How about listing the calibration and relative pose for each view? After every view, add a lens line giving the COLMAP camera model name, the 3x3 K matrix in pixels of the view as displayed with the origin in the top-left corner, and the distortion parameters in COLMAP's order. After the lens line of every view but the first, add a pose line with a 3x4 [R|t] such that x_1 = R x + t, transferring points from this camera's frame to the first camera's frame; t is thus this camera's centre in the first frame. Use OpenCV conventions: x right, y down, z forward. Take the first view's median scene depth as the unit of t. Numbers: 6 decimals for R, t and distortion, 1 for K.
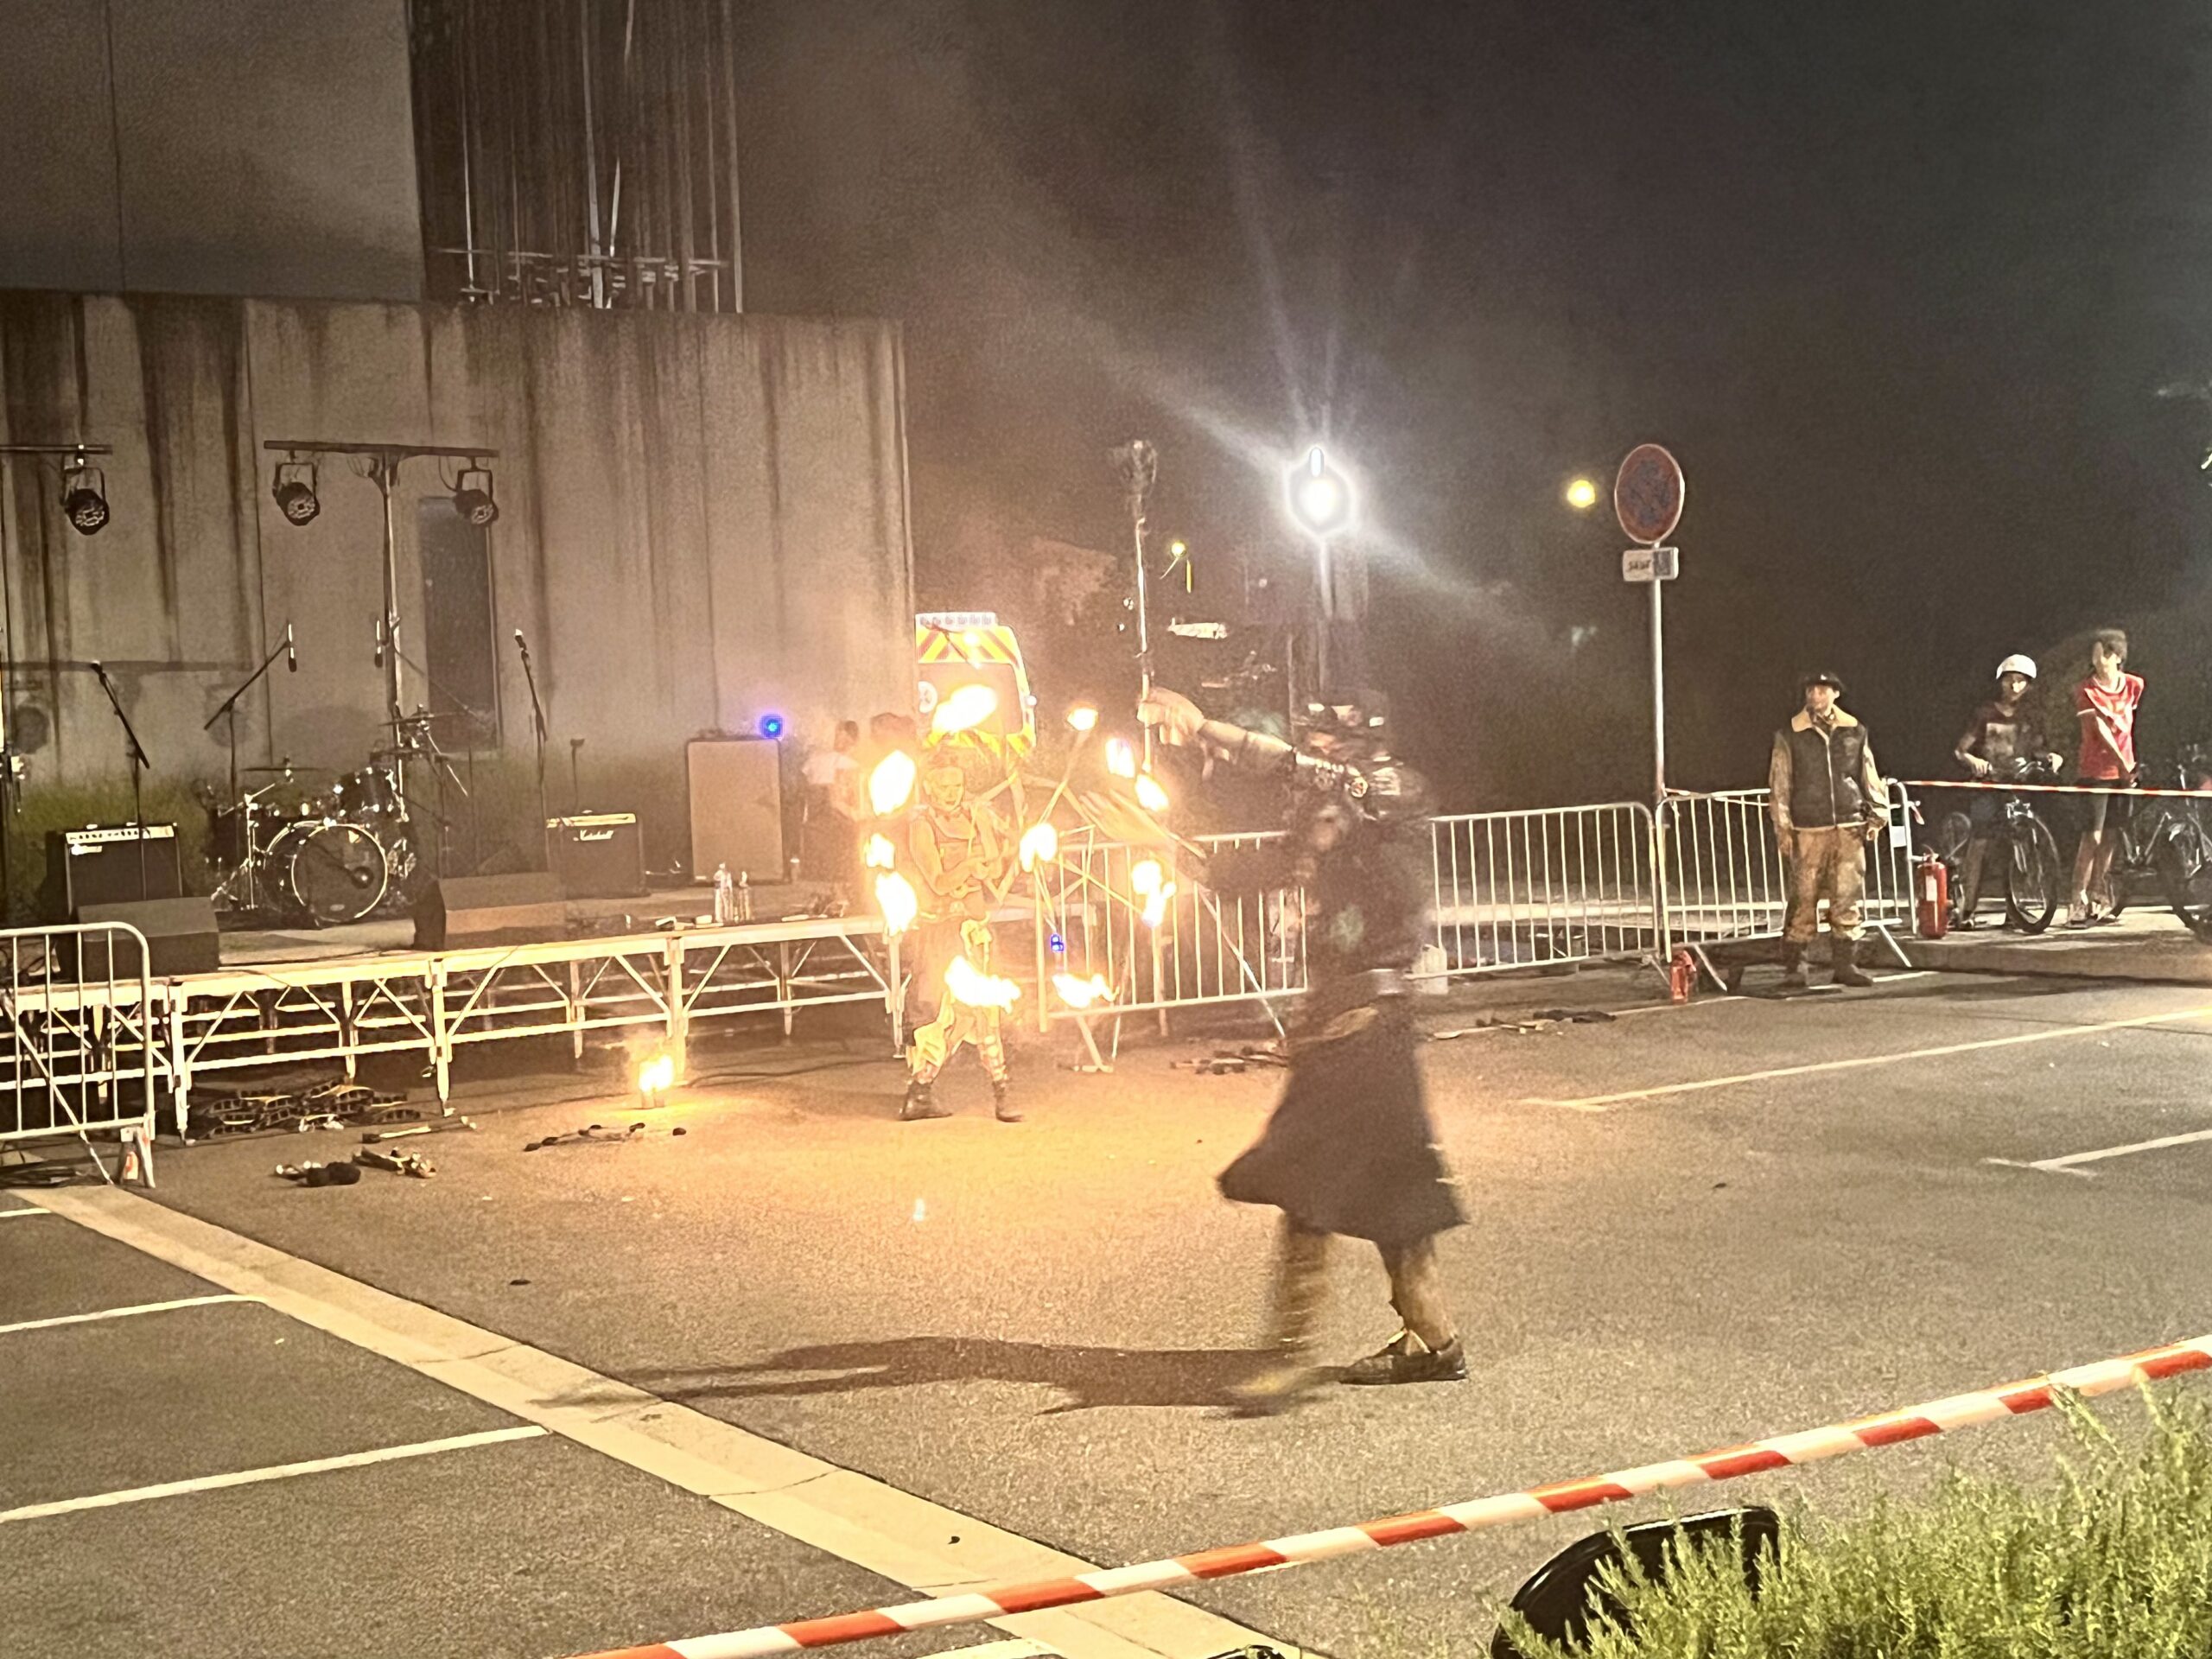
lens RADIAL K [[3168.6, 0, 1106.0], [0, 3168.6, 829.5], [0, 0, 1]] dist [0.172879, 0.005272]
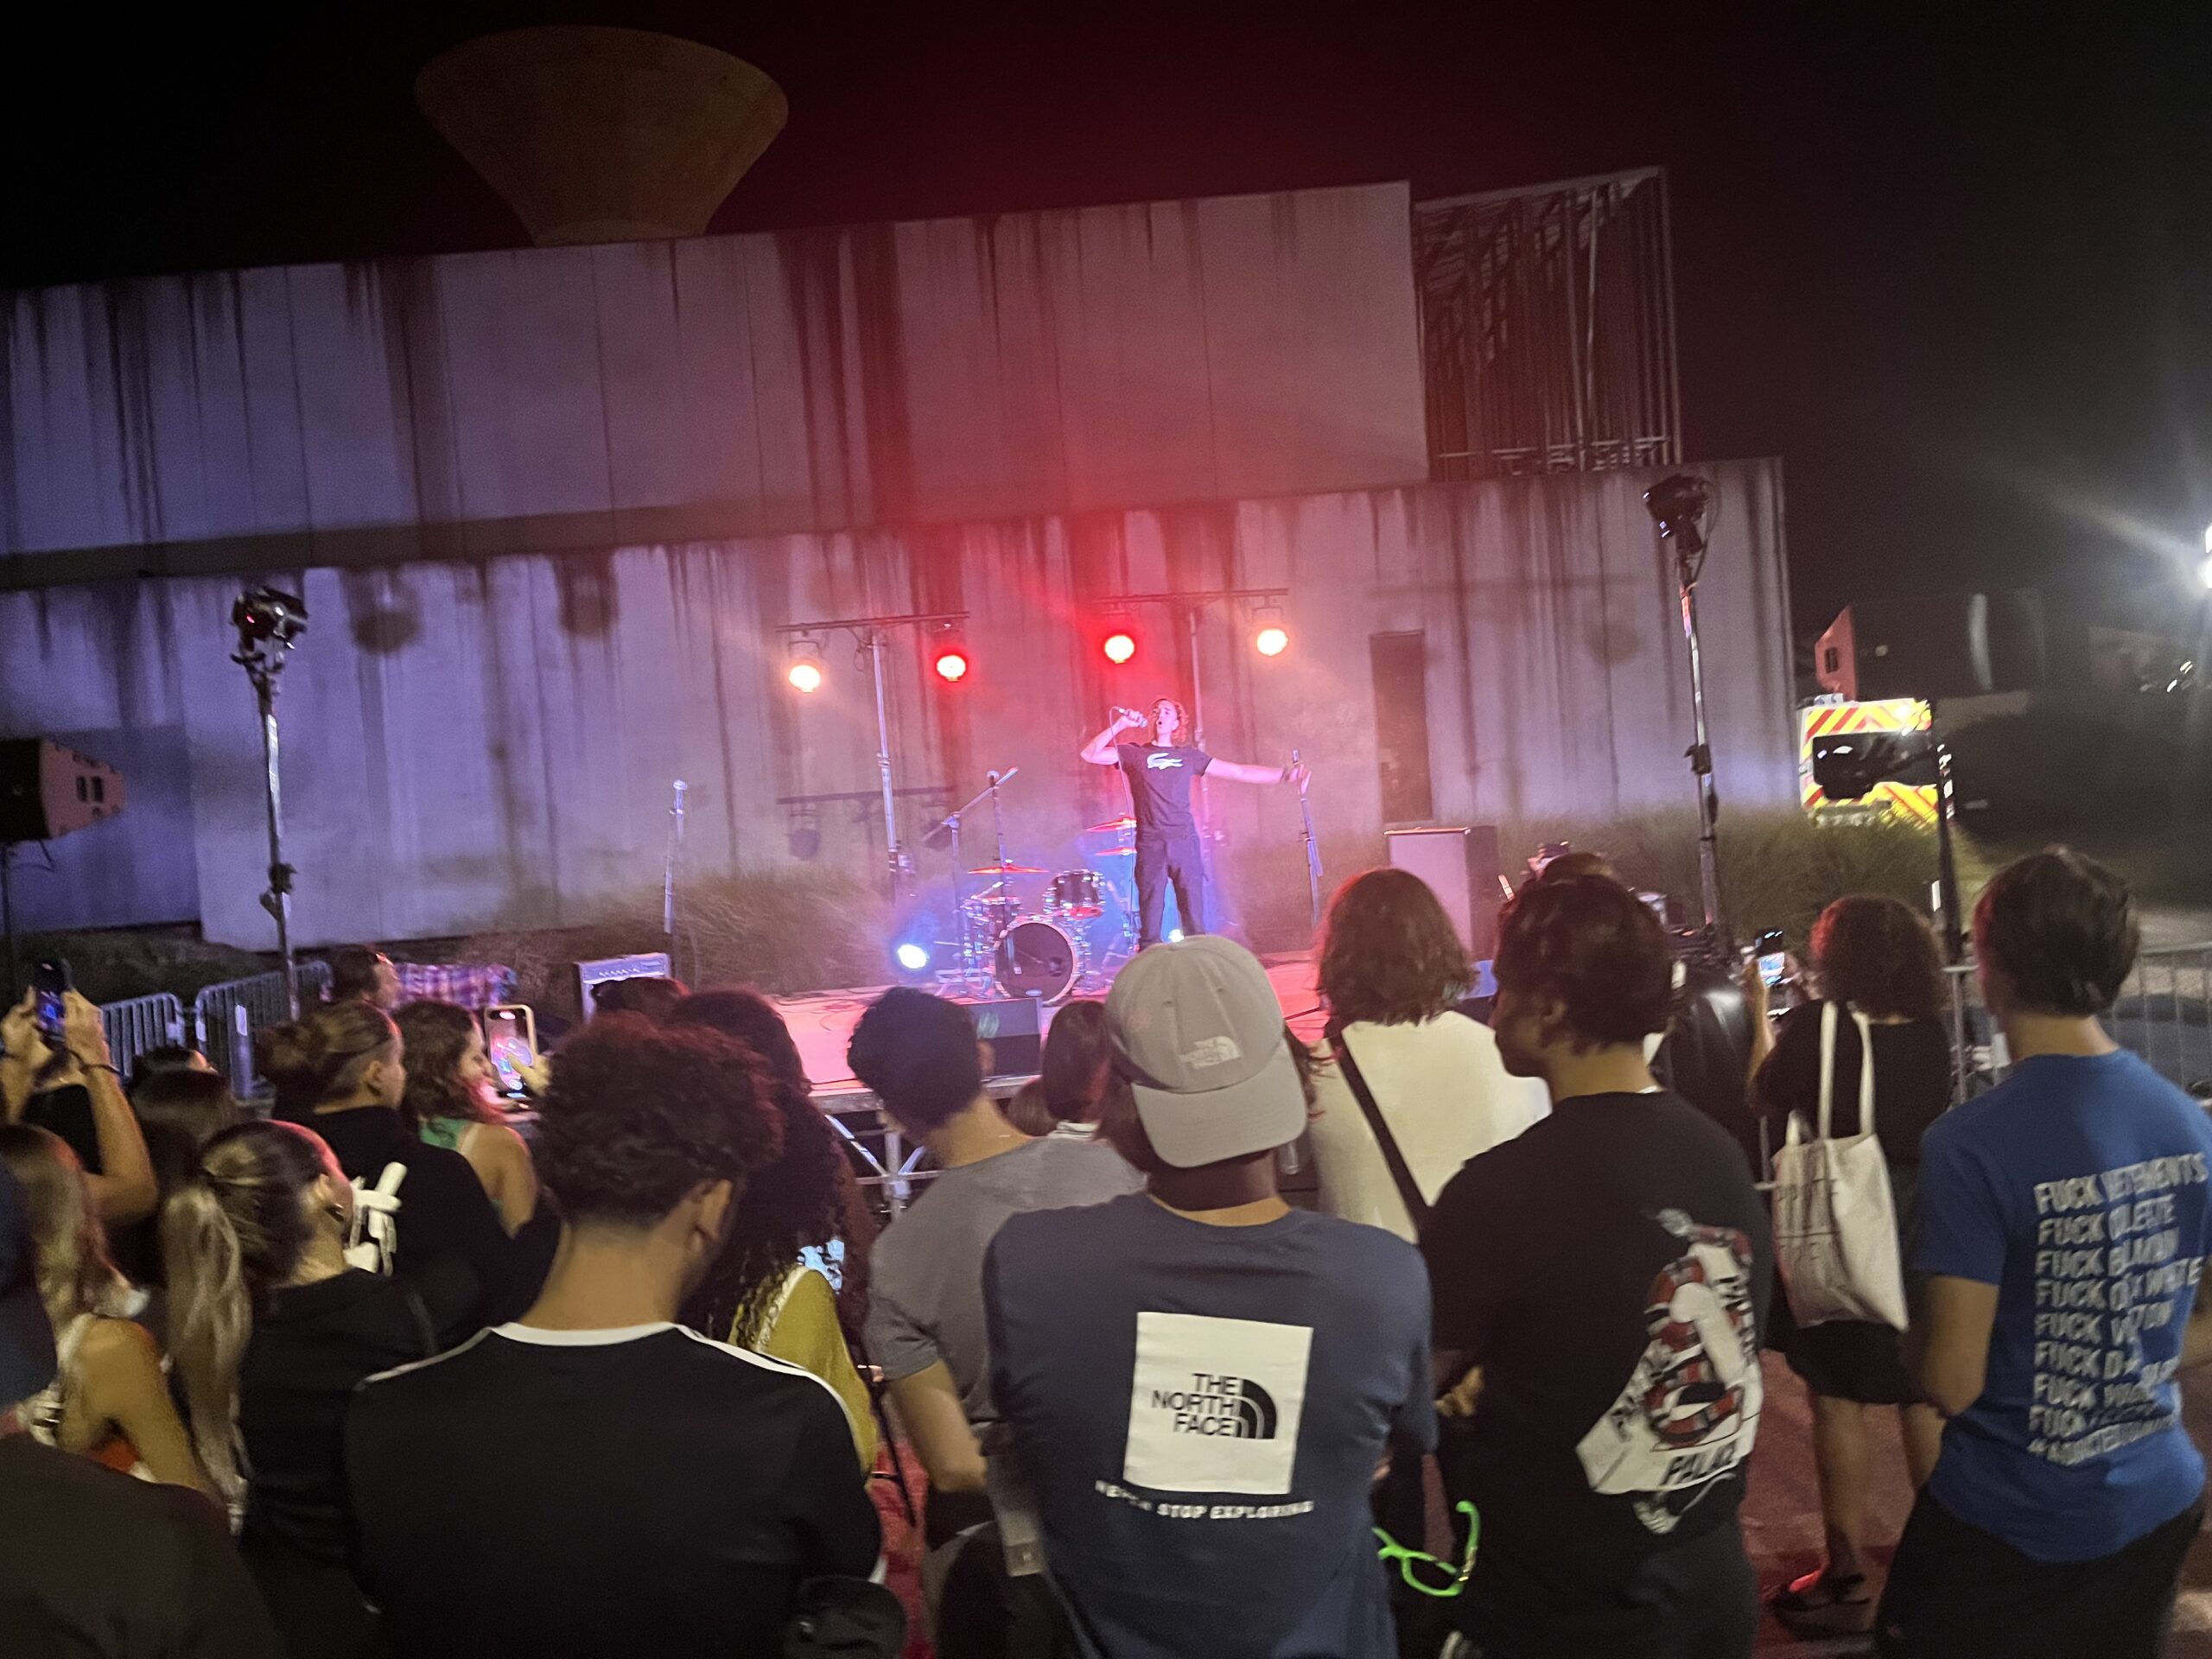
lens RADIAL K [[1687.0, 0, 1136.8], [0, 1687.0, 837.0], [0, 0, 1]] dist [0.027576, -0.006922]
pose [[0.844649, -0.007659, -0.535265, 0.102295], [0.015424, 0.999831, 0.010033, -0.032424], [0.535098, -0.016730, 0.844625, 0.432103]]
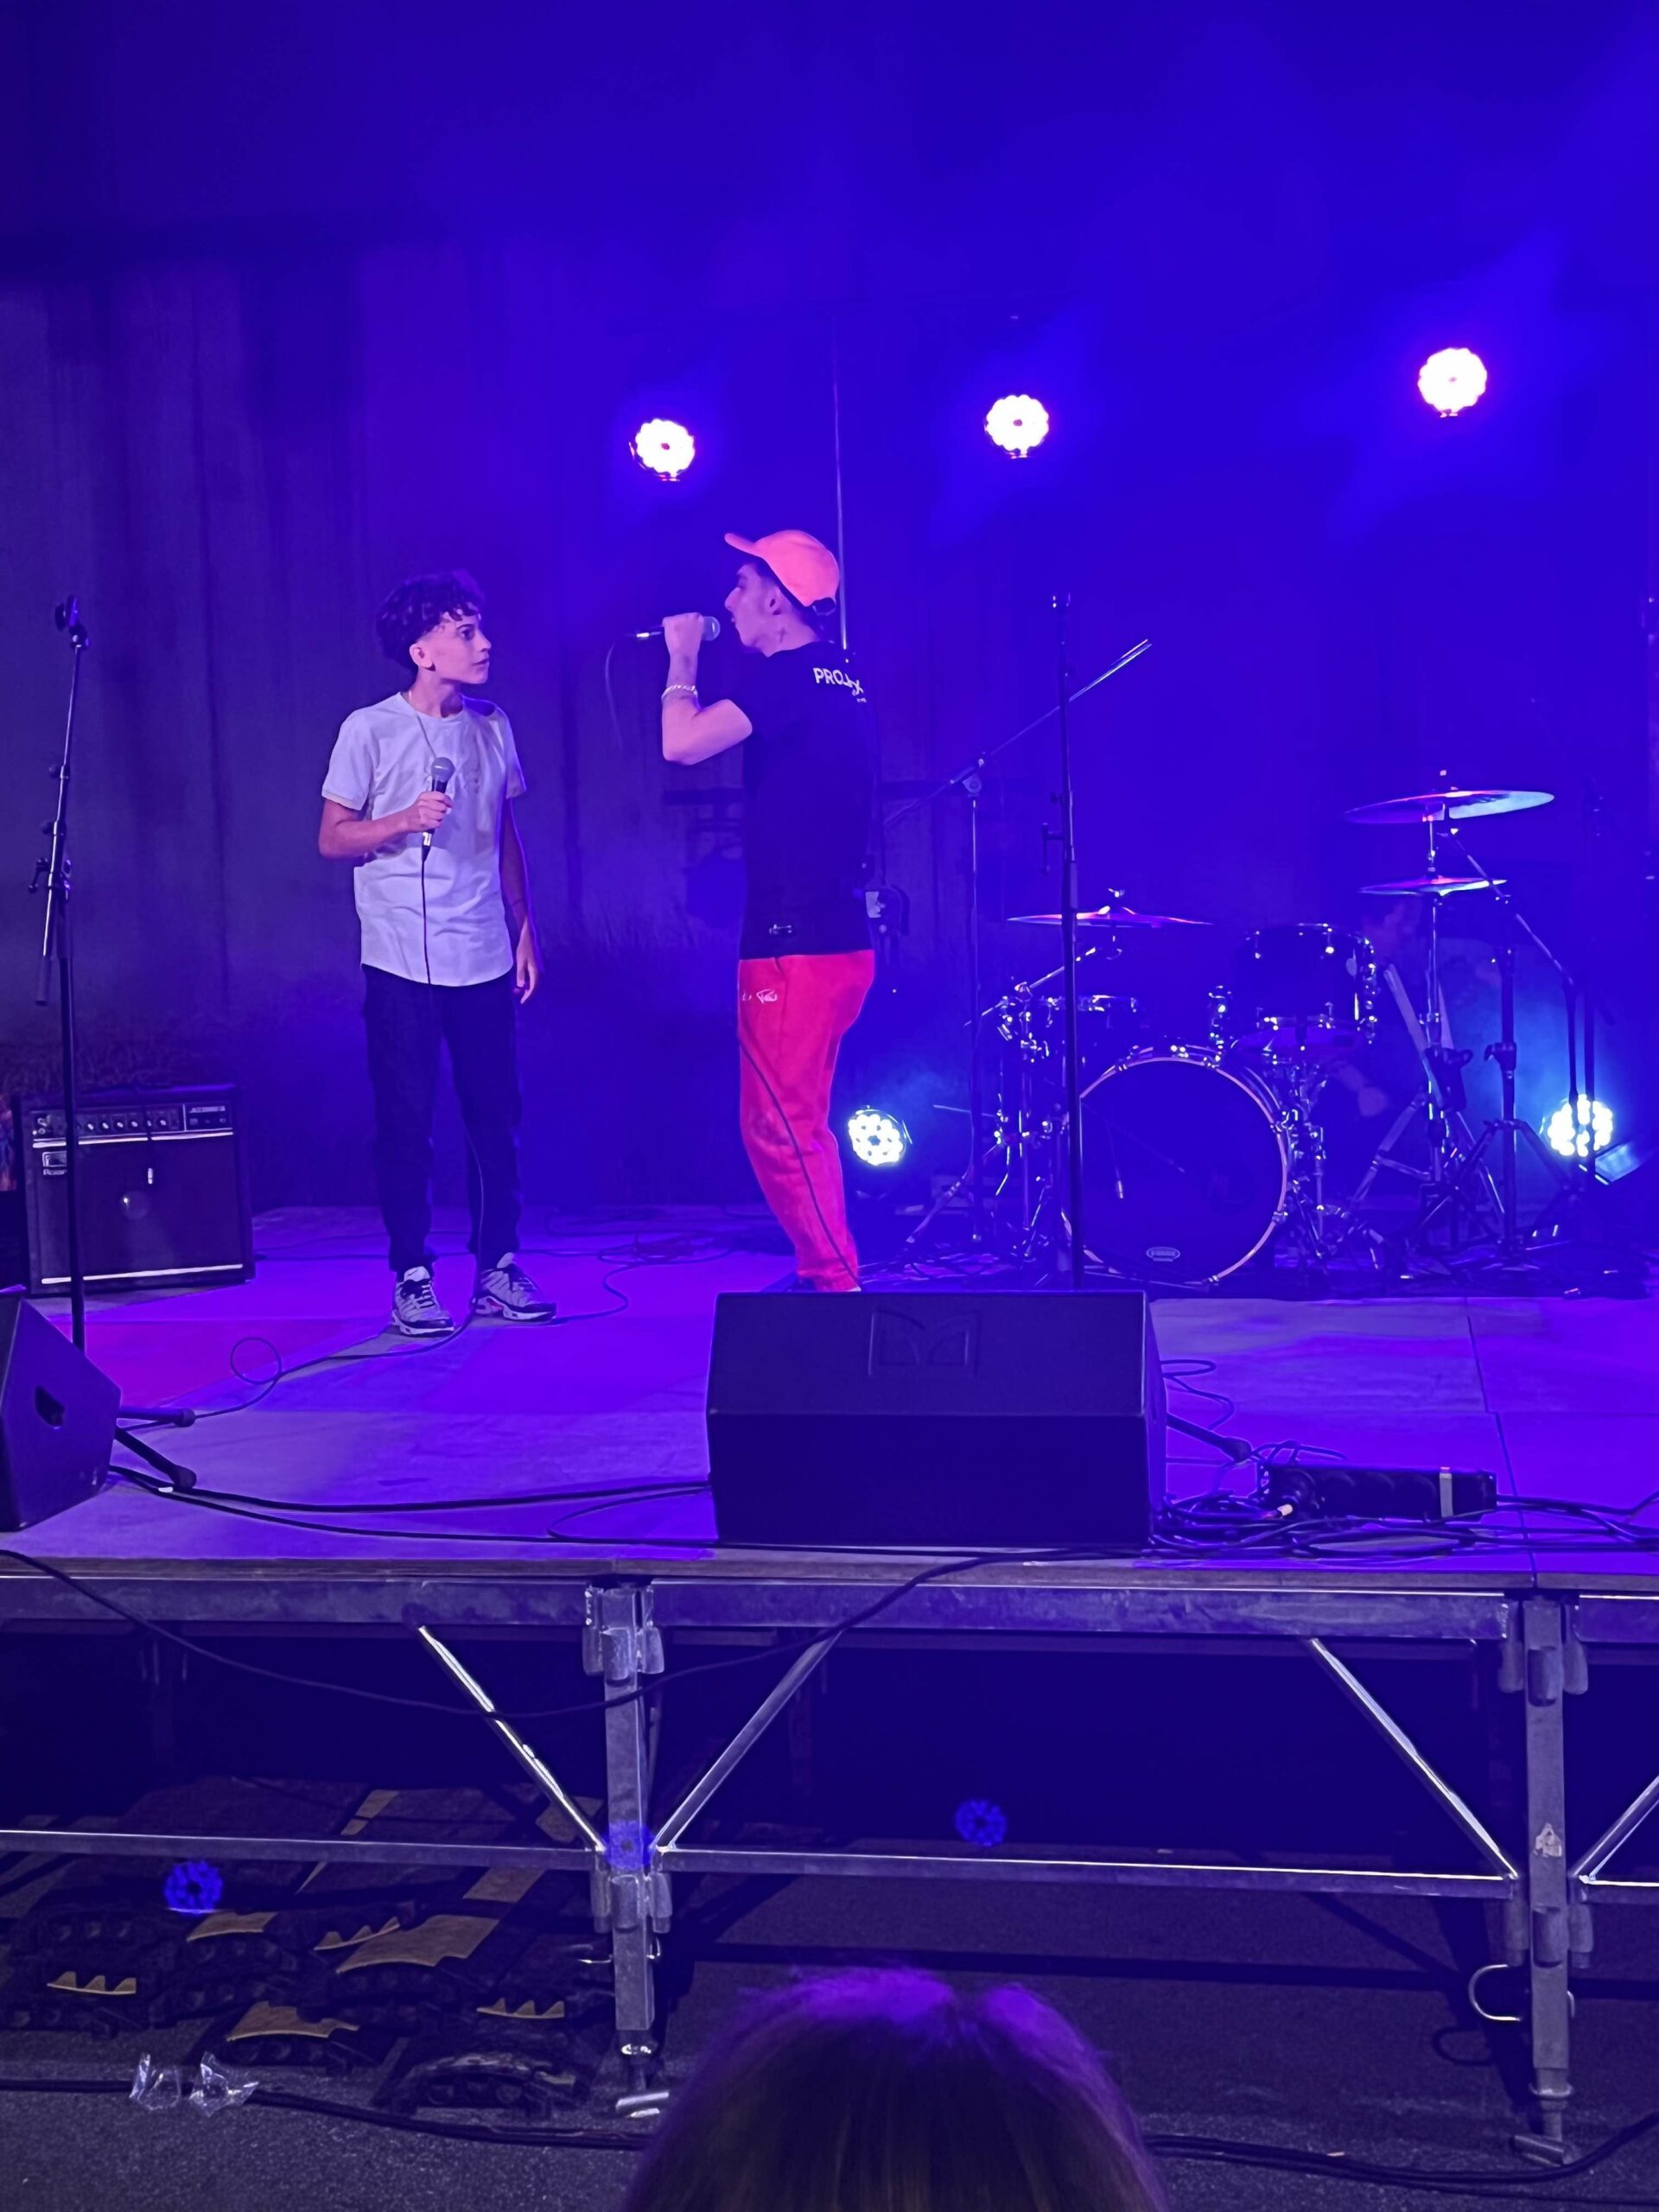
lens RADIAL K [[2817.4, 0, 830.9], [0, 2817.4, 1135.8], [0, 0, 1]] dist [0.114378, -0.313781]
pose [[0.720946, 0.075782, -0.688835, -0.015141], [-0.033597, 0.996656, 0.074484, -0.014982], [0.692176, -0.030557, 0.721082, 0.602905]]
